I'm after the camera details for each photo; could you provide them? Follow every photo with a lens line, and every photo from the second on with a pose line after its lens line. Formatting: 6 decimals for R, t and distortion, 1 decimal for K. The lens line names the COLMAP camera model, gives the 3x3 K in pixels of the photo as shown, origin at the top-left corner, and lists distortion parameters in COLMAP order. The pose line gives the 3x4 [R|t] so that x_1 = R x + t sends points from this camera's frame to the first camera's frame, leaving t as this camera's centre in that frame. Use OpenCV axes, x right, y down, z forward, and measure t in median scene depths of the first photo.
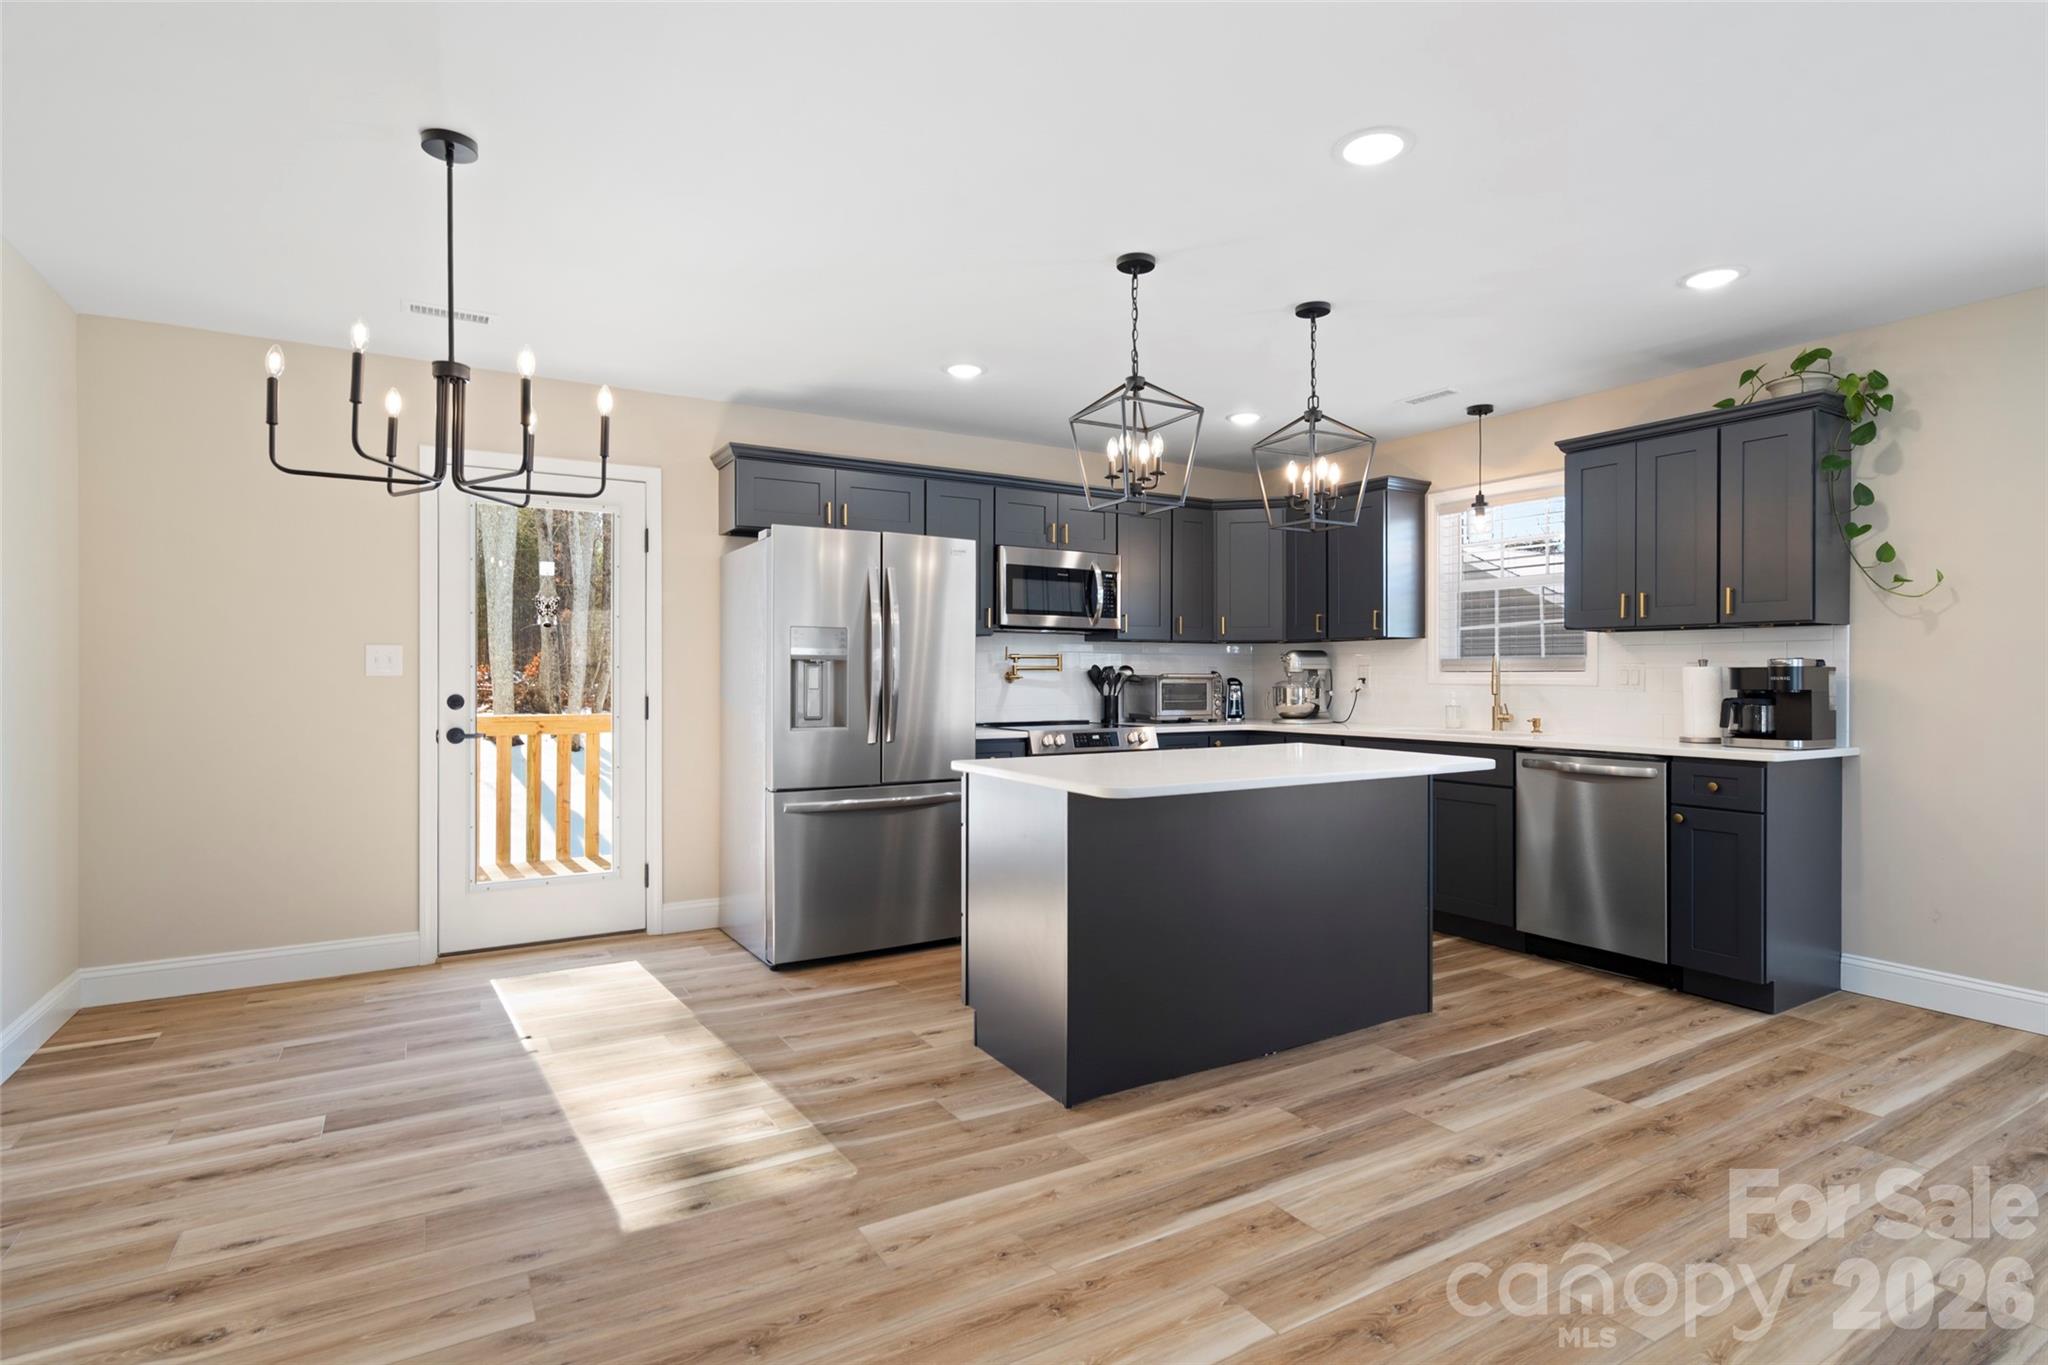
lens RADIAL K [[1023.0, 0, 1021.5], [0, 1023.0, 669.9], [0, 0, 1]] dist [0.000849, -0.000039]
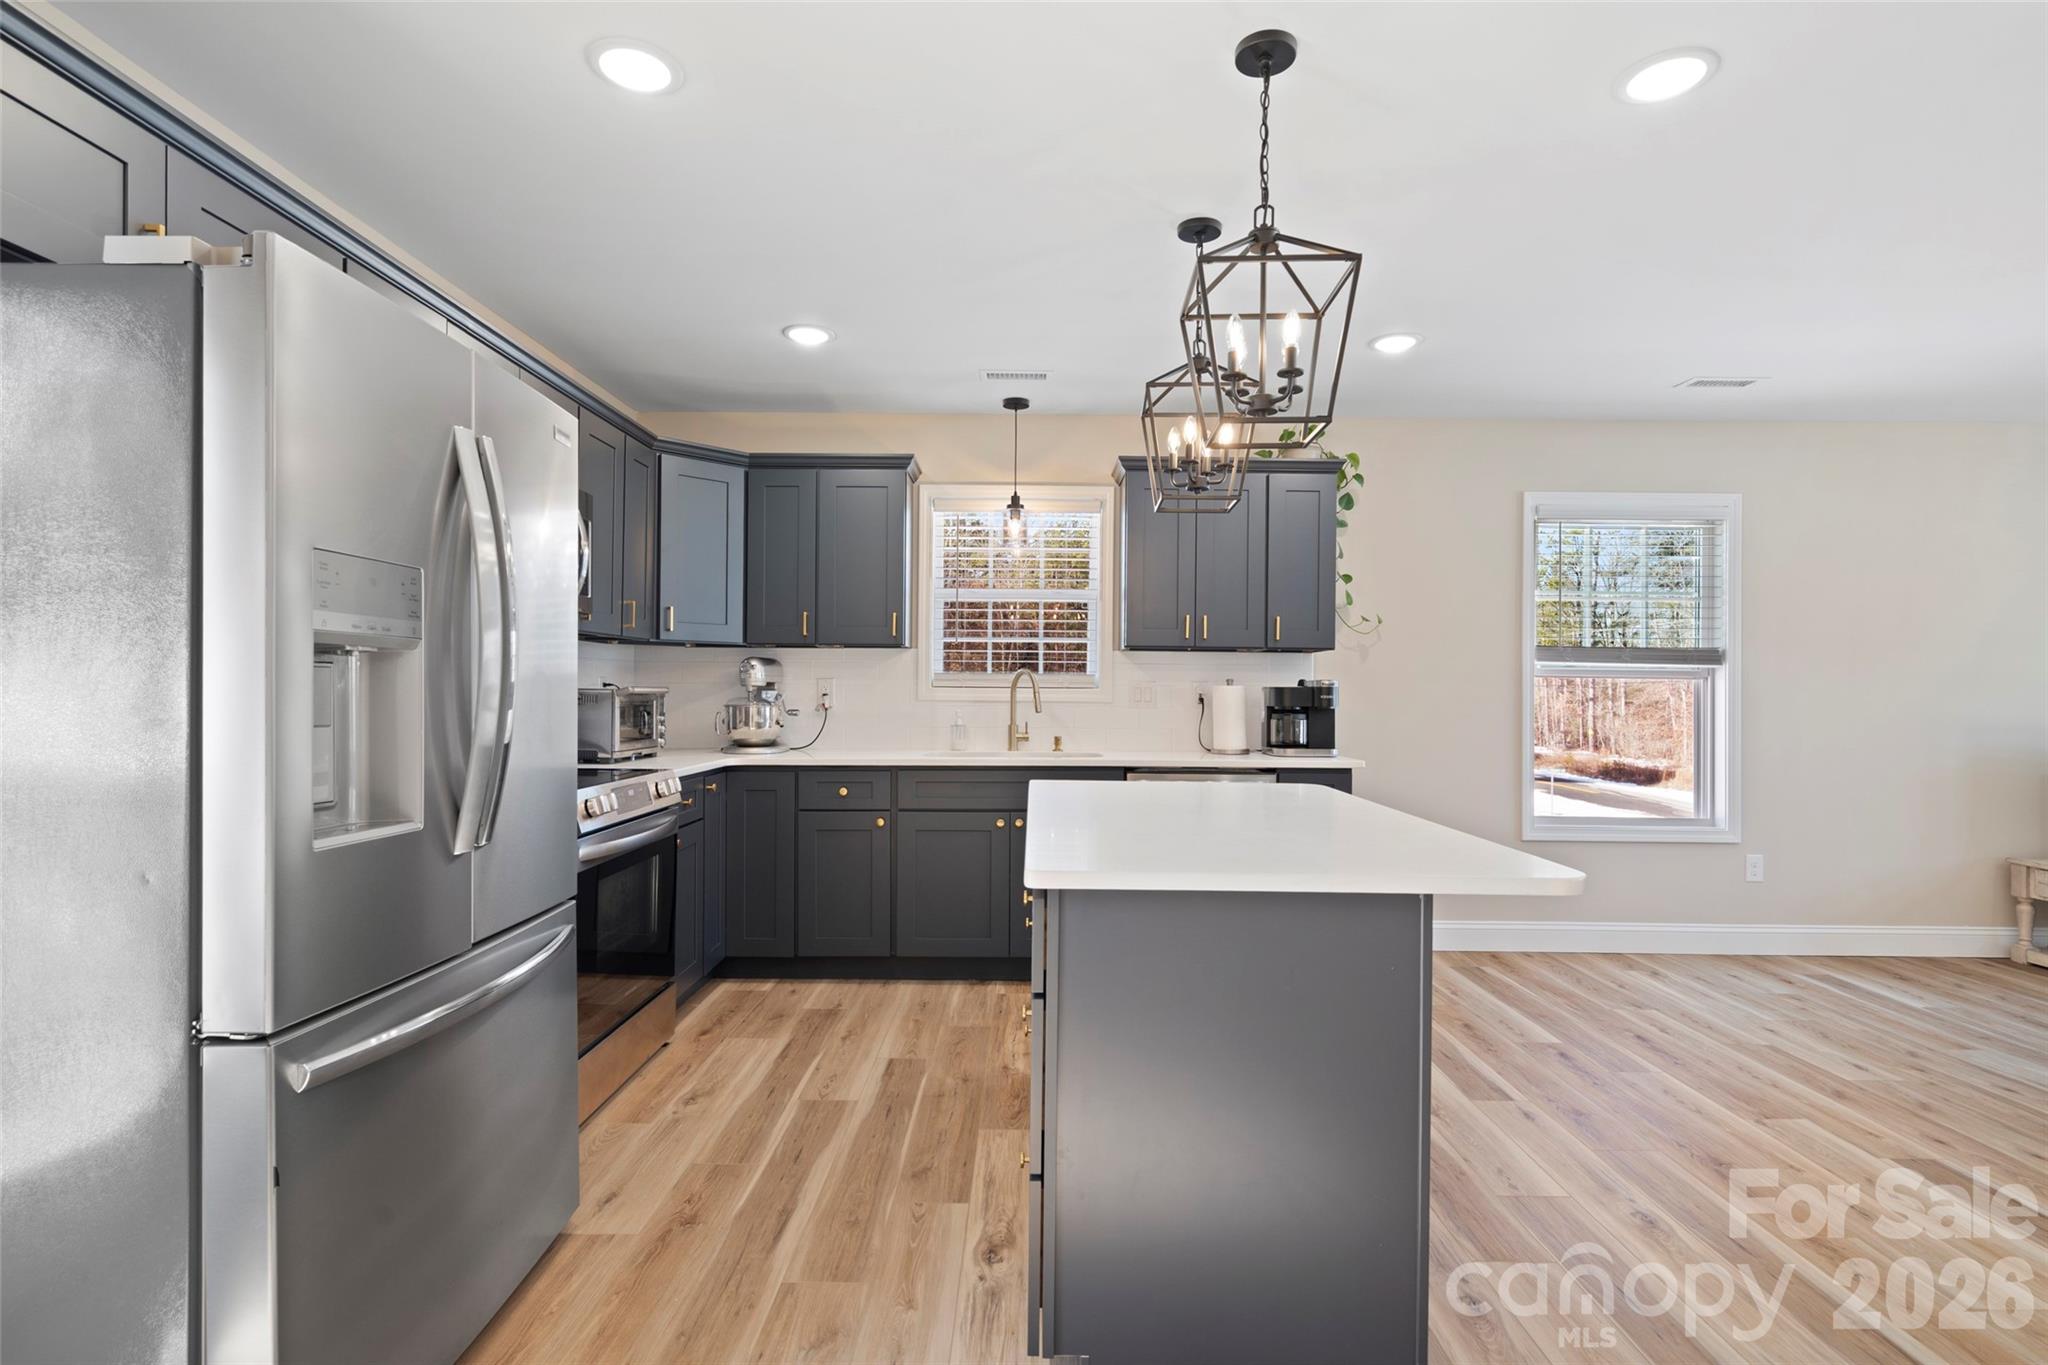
lens RADIAL K [[1014.5, 0, 1020.7], [0, 1014.5, 701.5], [0, 0, 1]] dist [0.004468, 0.001203]
pose [[0.521643, -0.006249, 0.853141, -0.390075], [-0.012430, 0.999811, 0.014924, 0.000299], [-0.853073, -0.018390, 0.521467, 0.610797]]
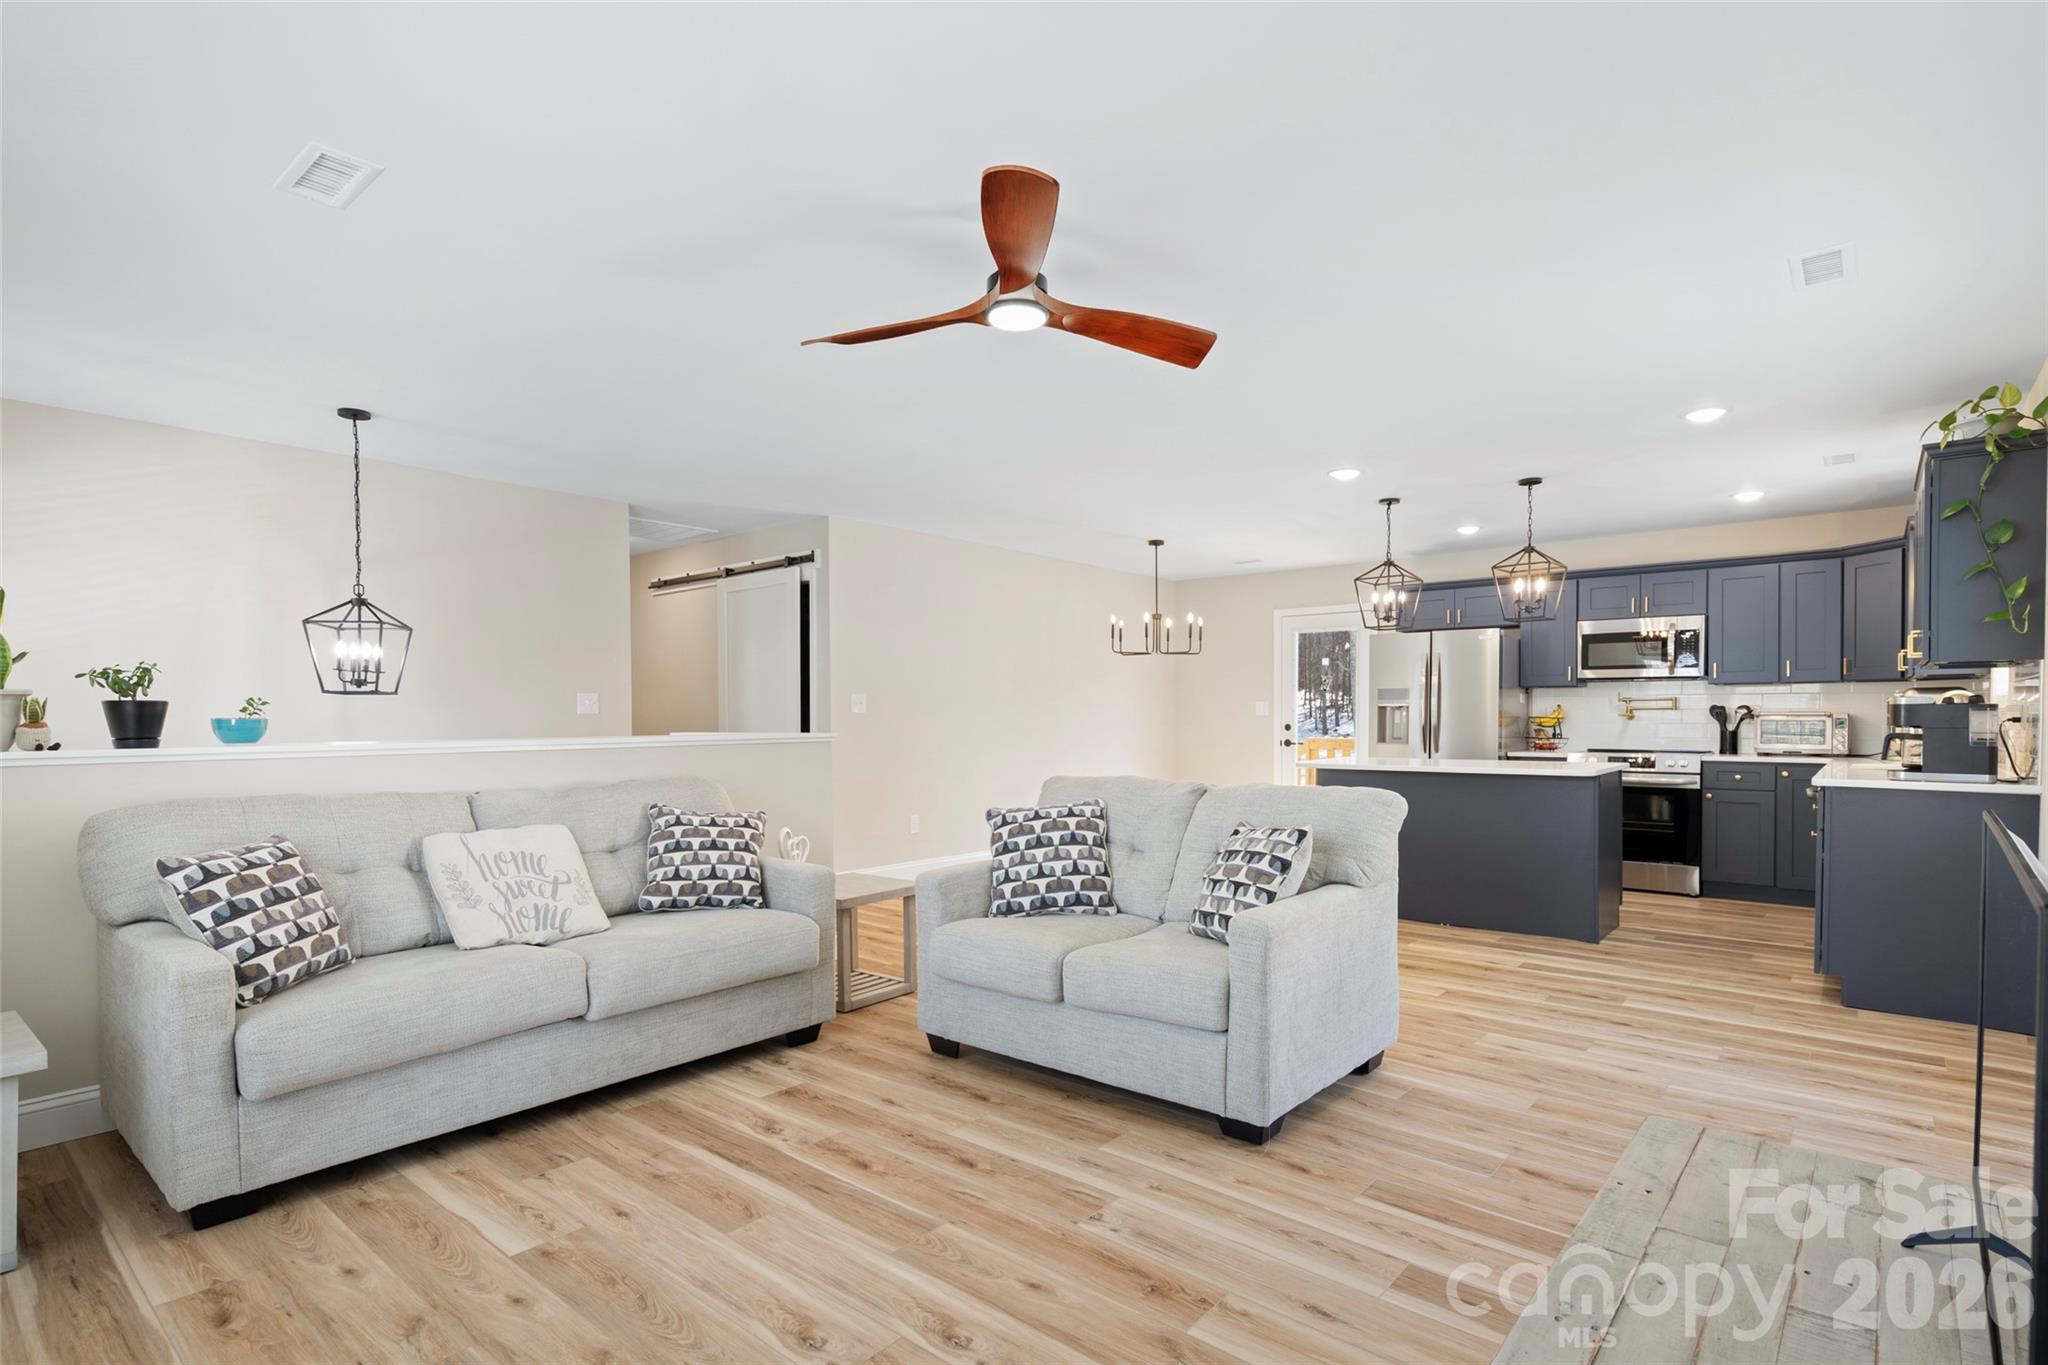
lens RADIAL K [[1014.5, 0, 1020.7], [0, 1014.5, 701.5], [0, 0, 1]] dist [0.004468, 0.001203]
pose [[0.316046, -0.015226, -0.948622, 1.314146], [0.007895, 0.999879, -0.013418, 0.001131], [0.948711, -0.003248, 0.316128, -0.207492]]
